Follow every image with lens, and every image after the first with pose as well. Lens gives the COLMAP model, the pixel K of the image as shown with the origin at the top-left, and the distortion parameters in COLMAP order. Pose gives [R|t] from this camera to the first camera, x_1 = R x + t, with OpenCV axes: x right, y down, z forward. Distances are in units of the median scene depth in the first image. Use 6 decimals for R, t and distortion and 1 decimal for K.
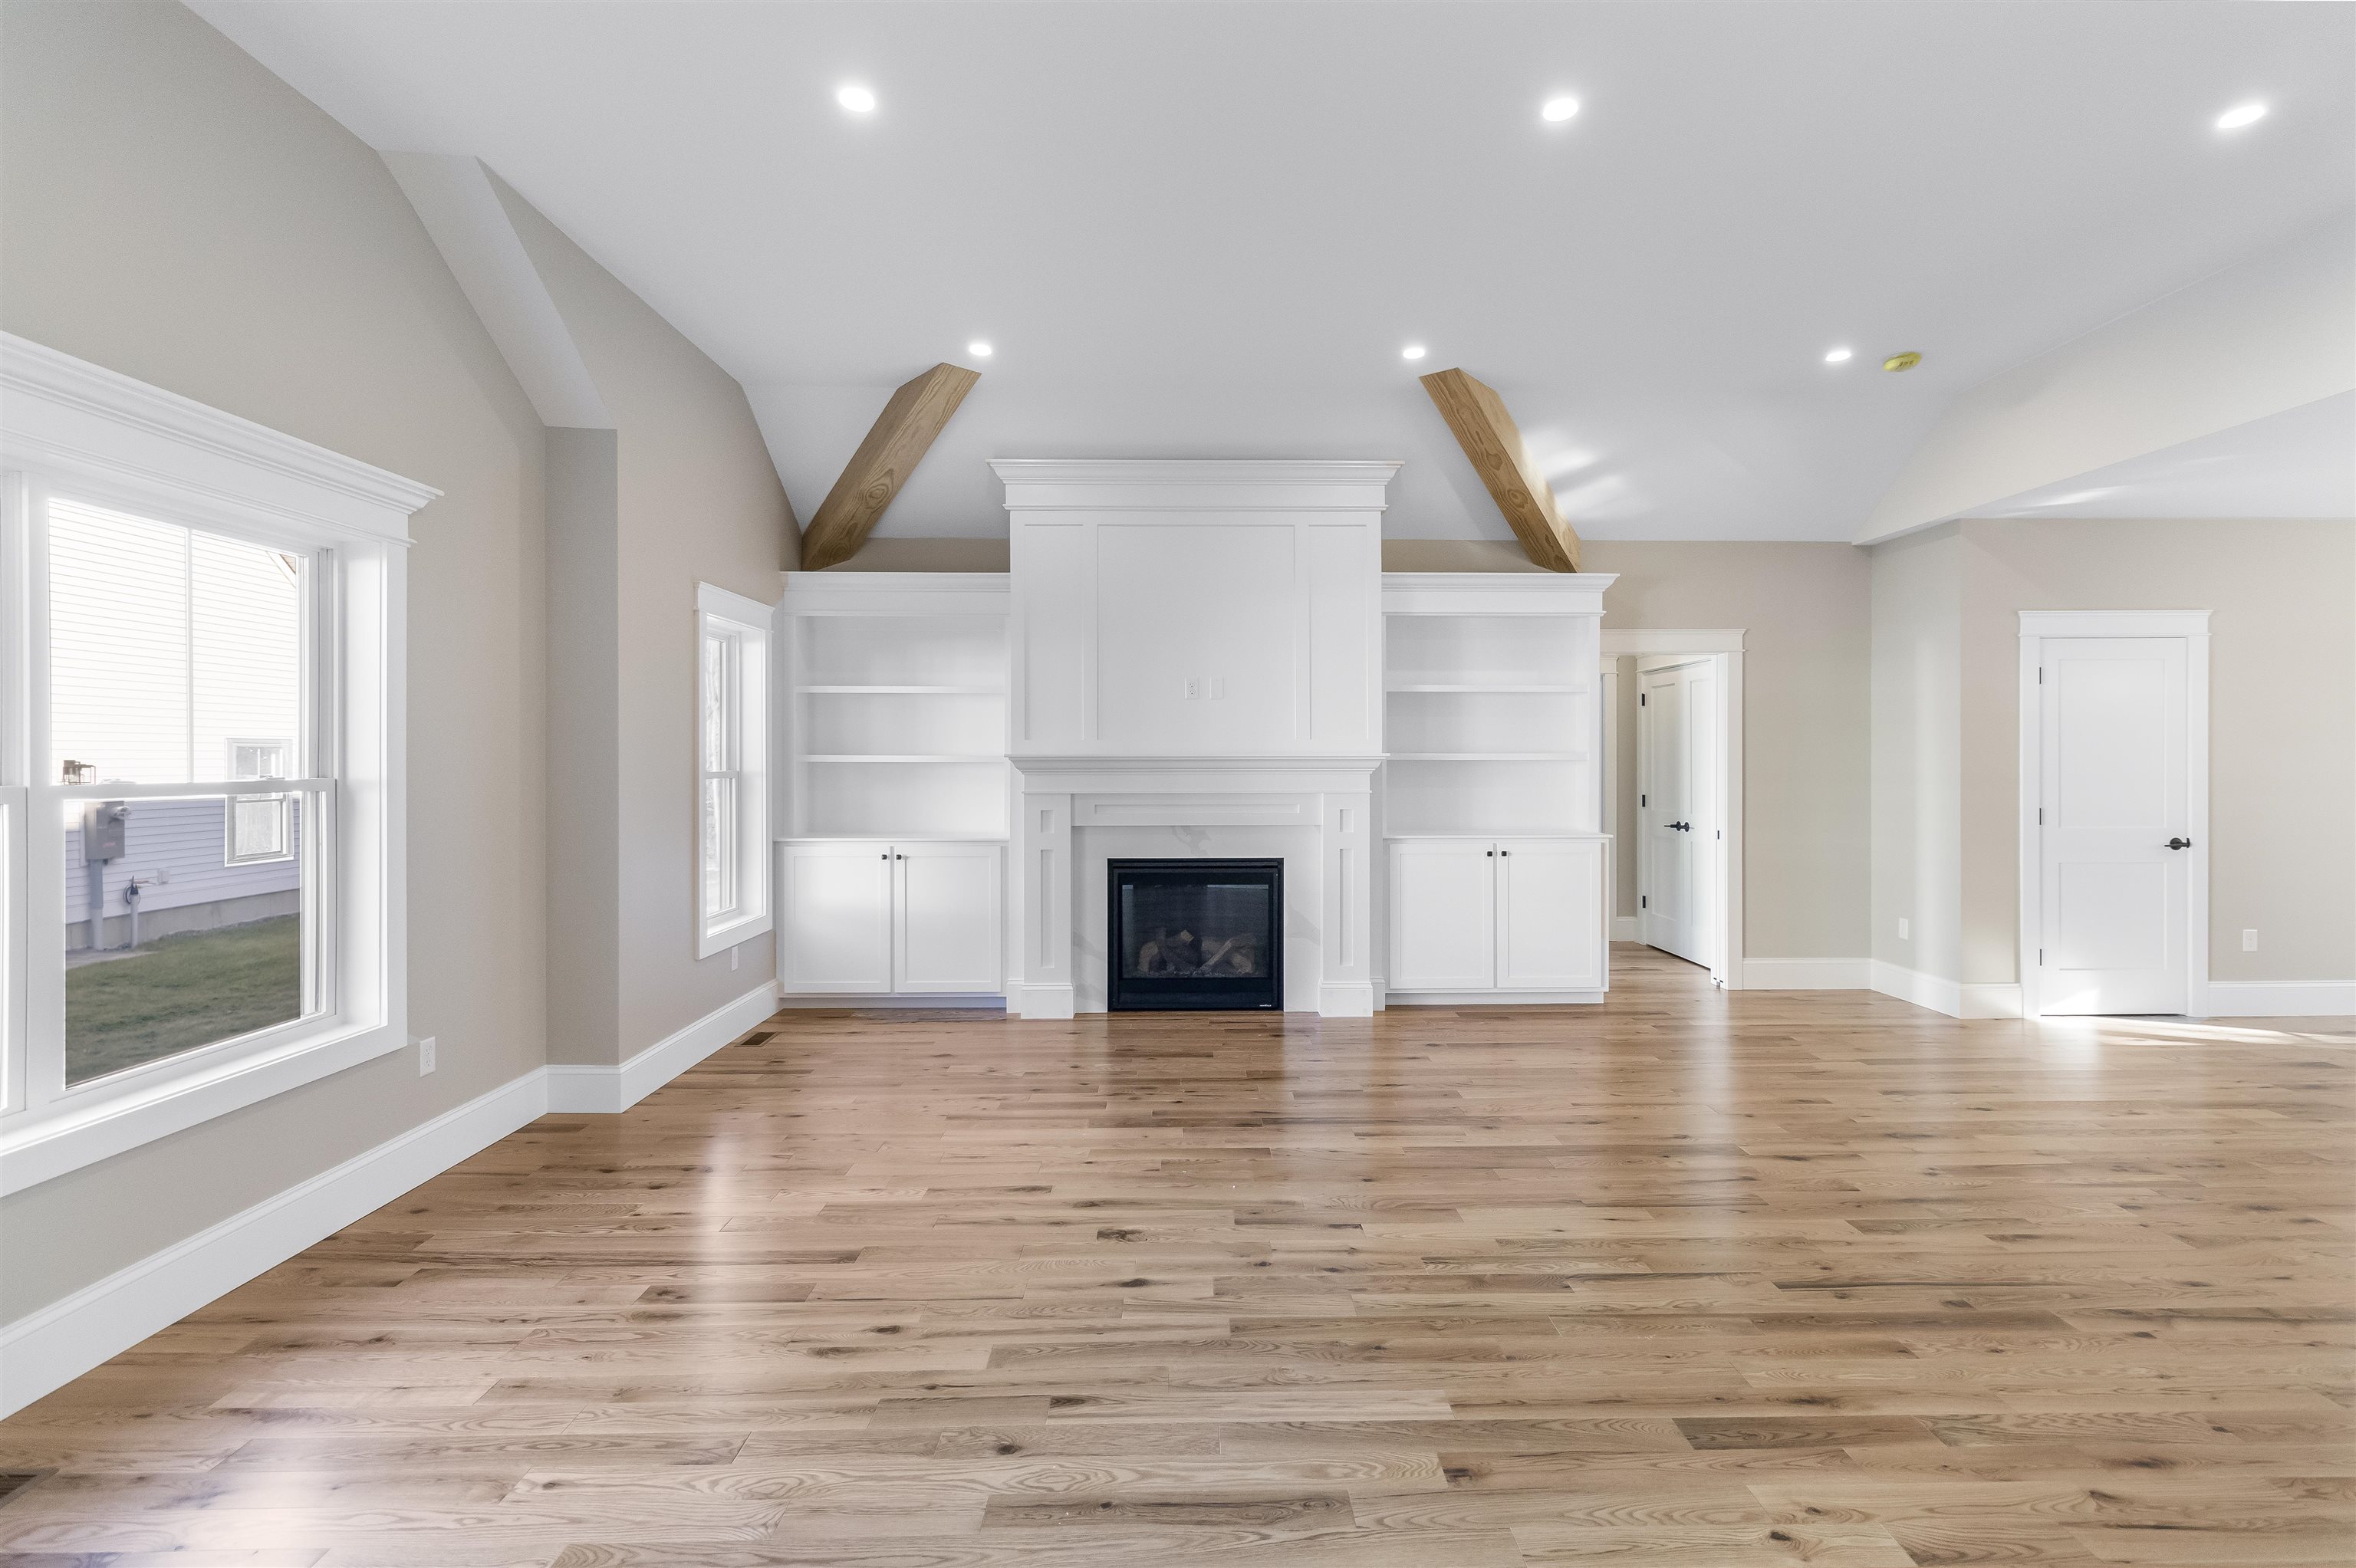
lens RADIAL K [[1104.7, 0, 1199.8], [0, 1104.7, 759.9], [0, 0, 1]] dist [-0.000909, 0.000243]
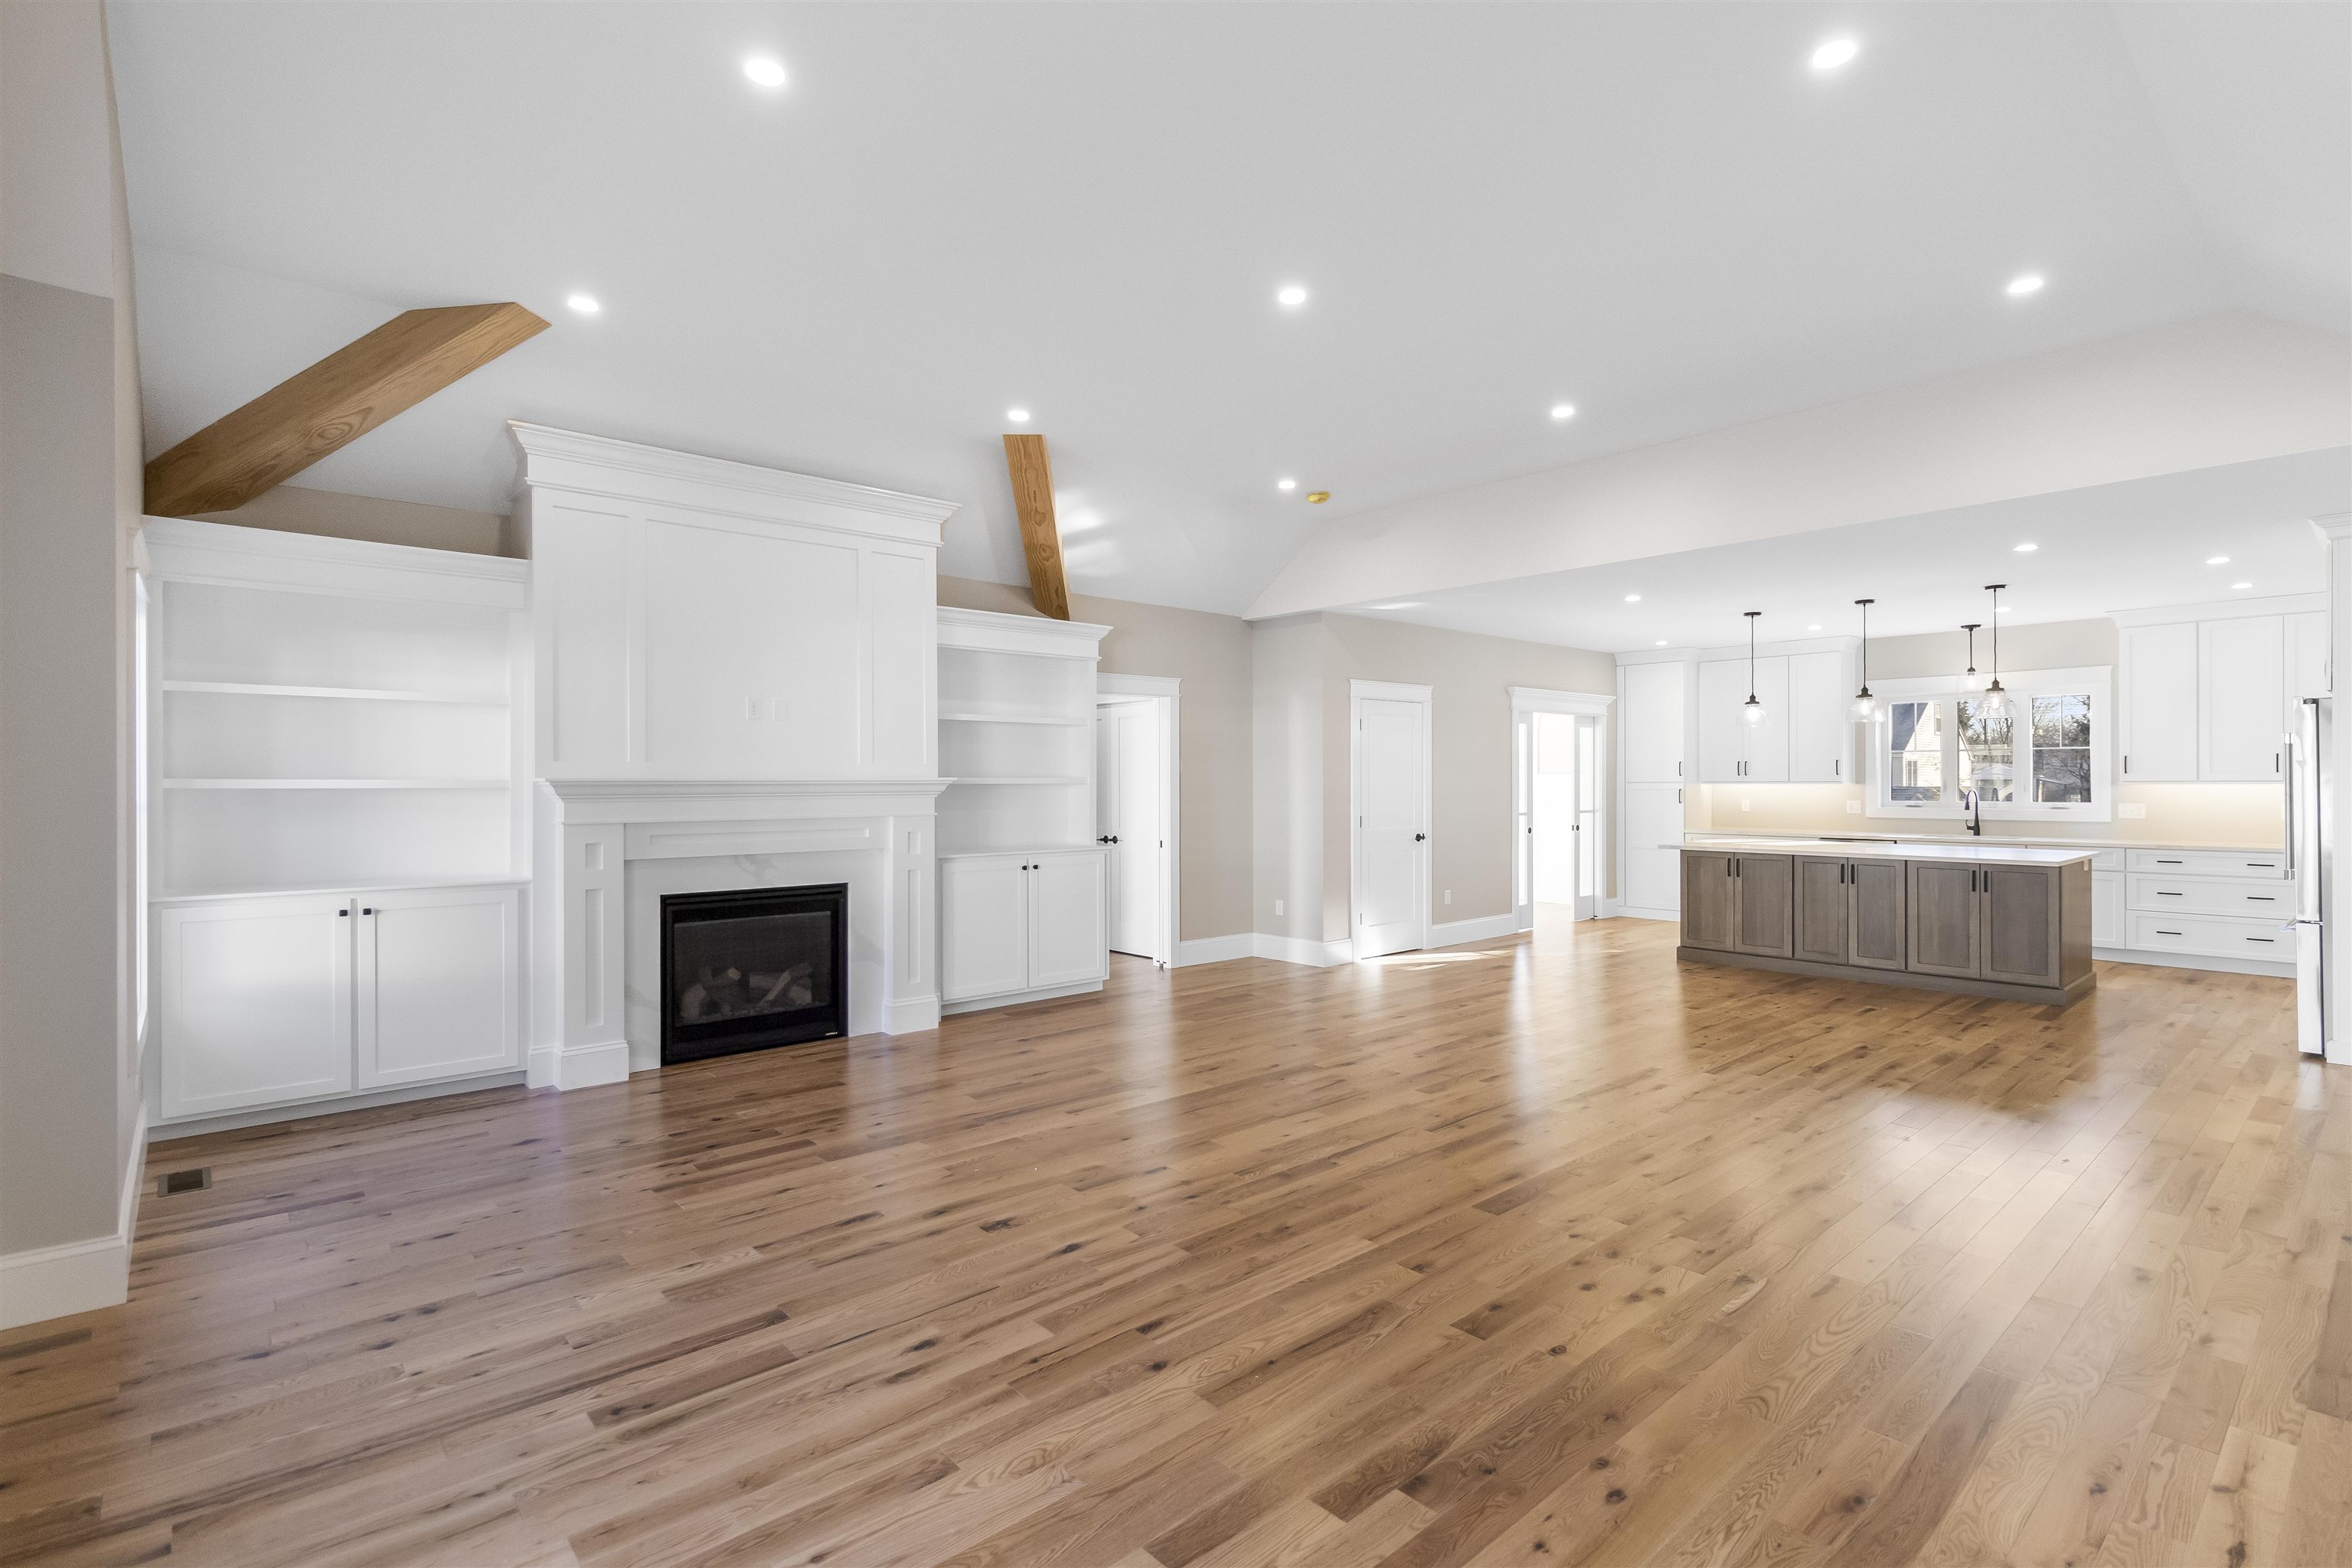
lens RADIAL K [[1123.6, 0, 1219.8], [0, 1123.6, 782.1], [0, 0, 1]] dist [-0.001079, 0.000142]
pose [[0.746129, -0.001436, 0.665800, -0.356233], [0.003324, 0.999993, -0.001569, 0.001065], [-0.665793, 0.003383, 0.746129, 0.022964]]
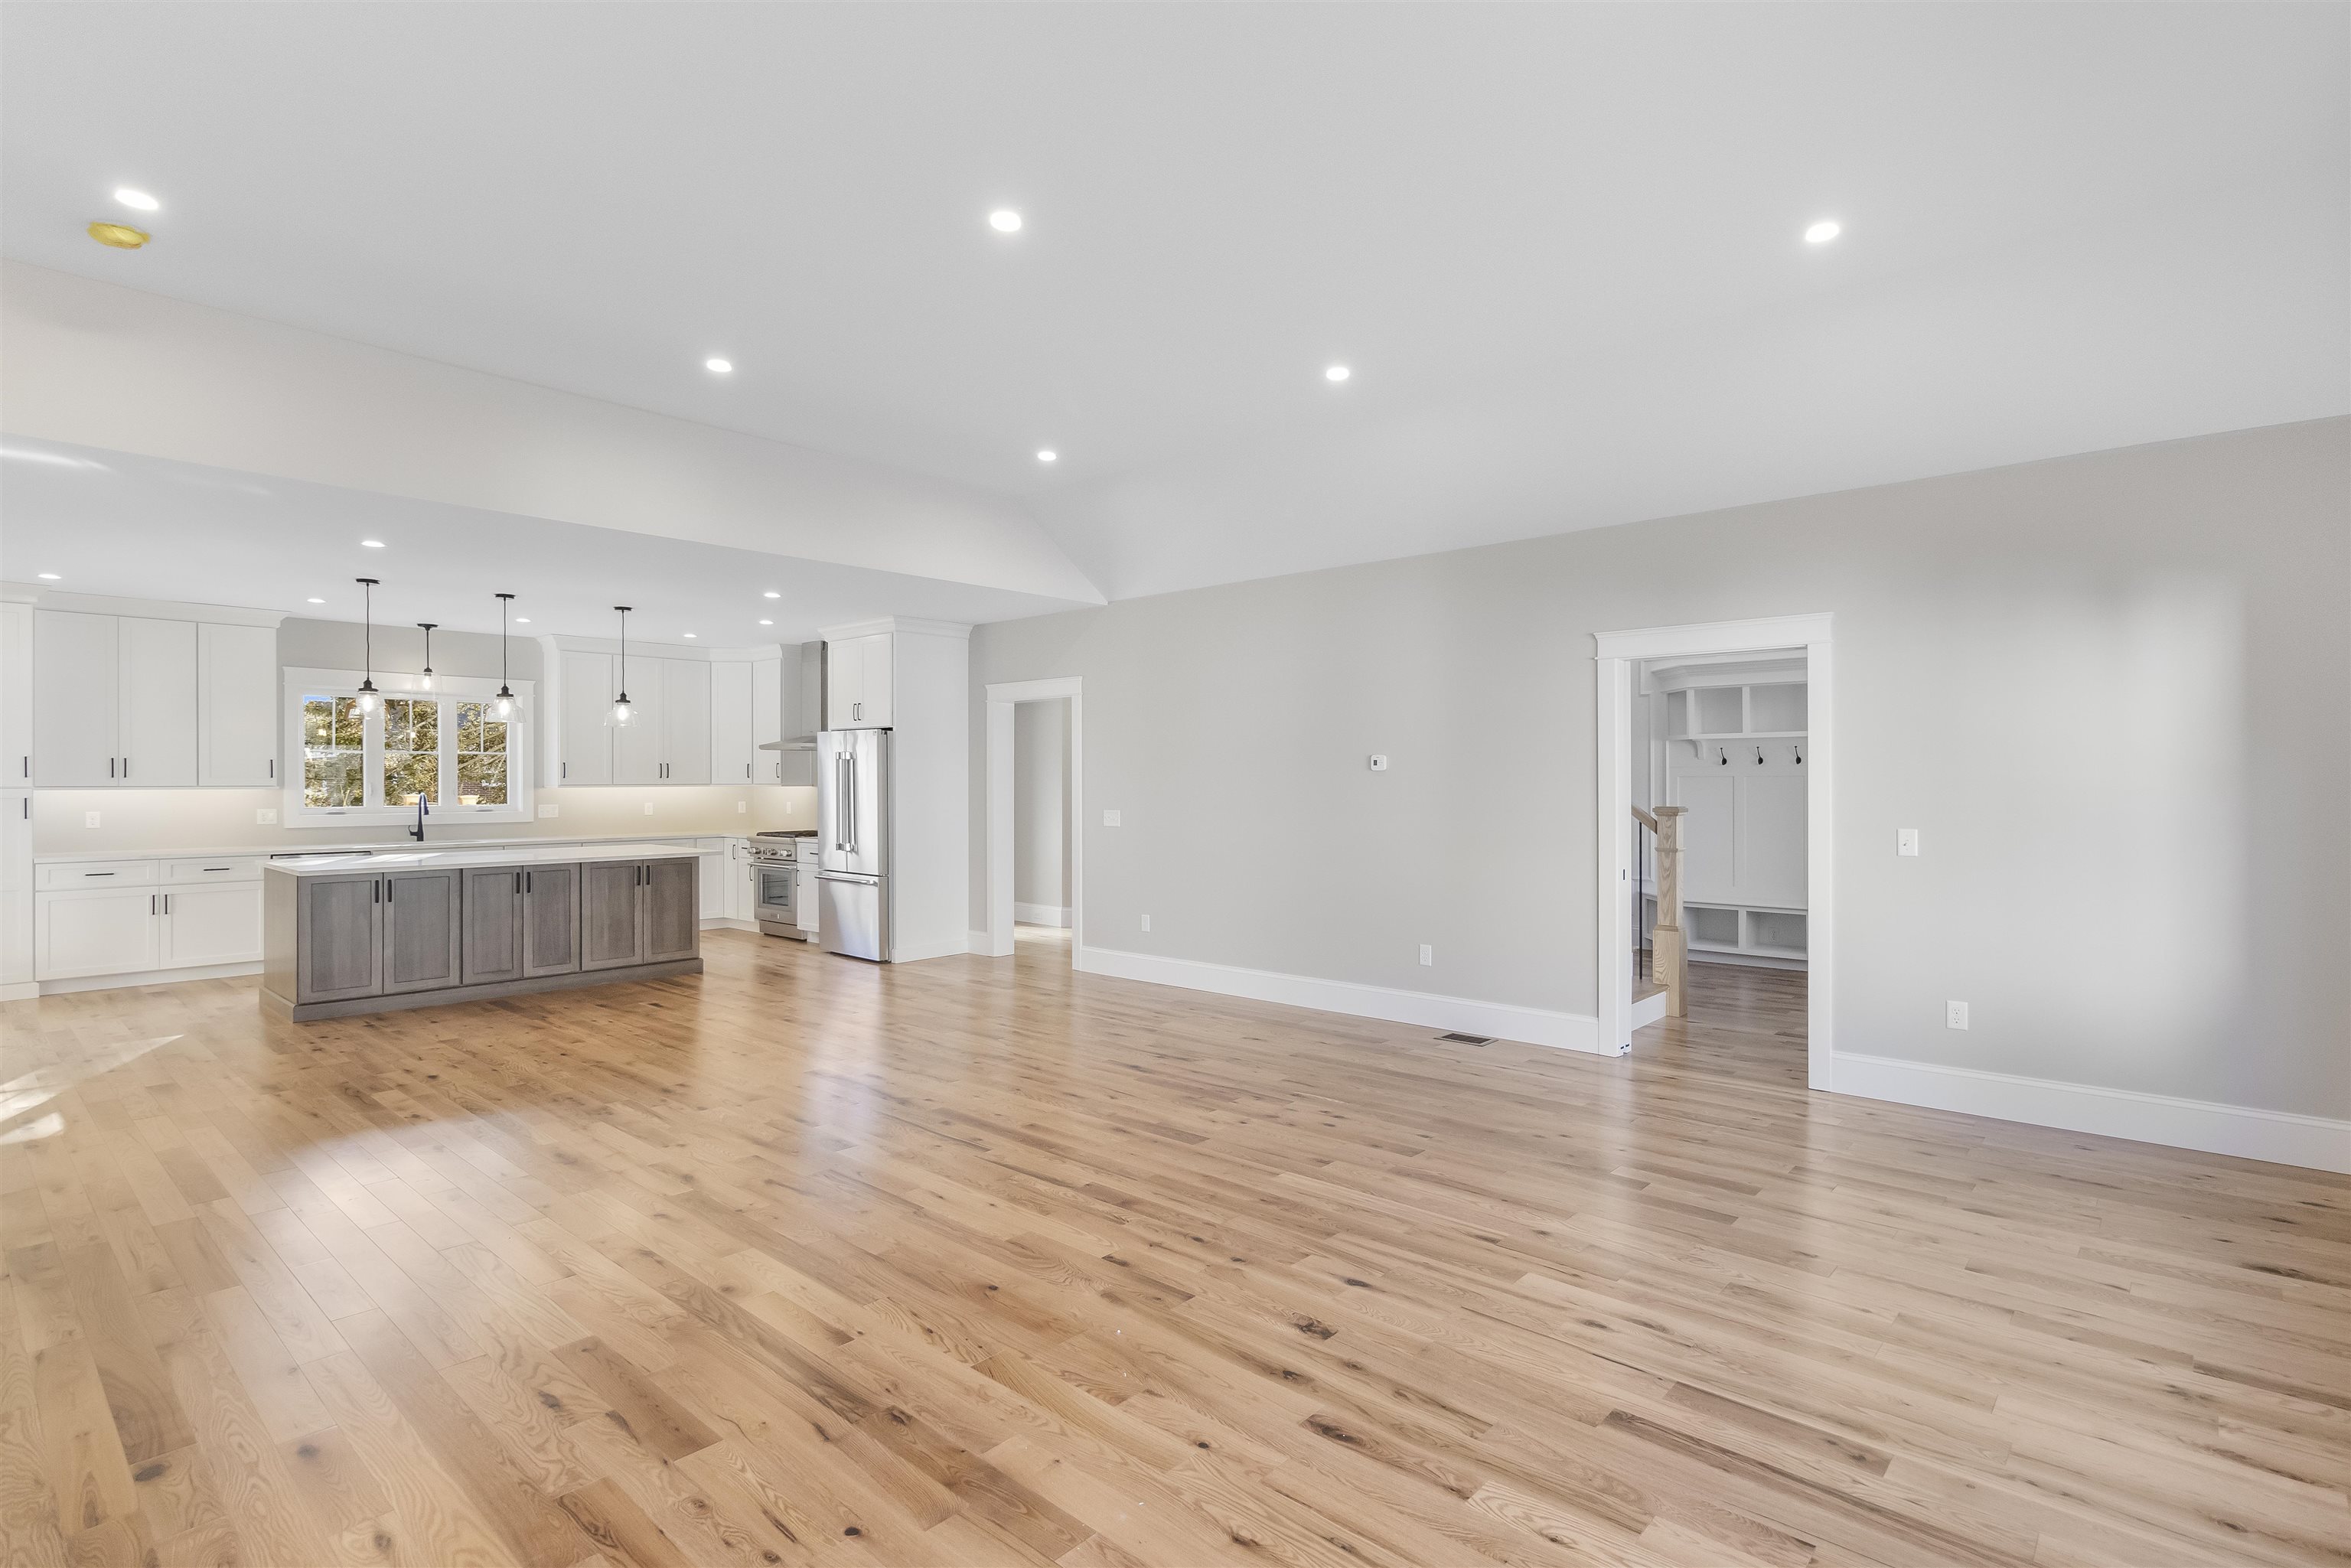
lens RADIAL K [[1123.1, 0, 1219.3], [0, 1123.1, 782.1], [0, 0, 1]] dist [-0.001079, 0.000142]
pose [[-0.744128, 0.001549, 0.668035, -0.340564], [0.004865, 0.999983, 0.003101, -0.002934], [-0.668019, 0.005557, -0.744123, 0.947741]]
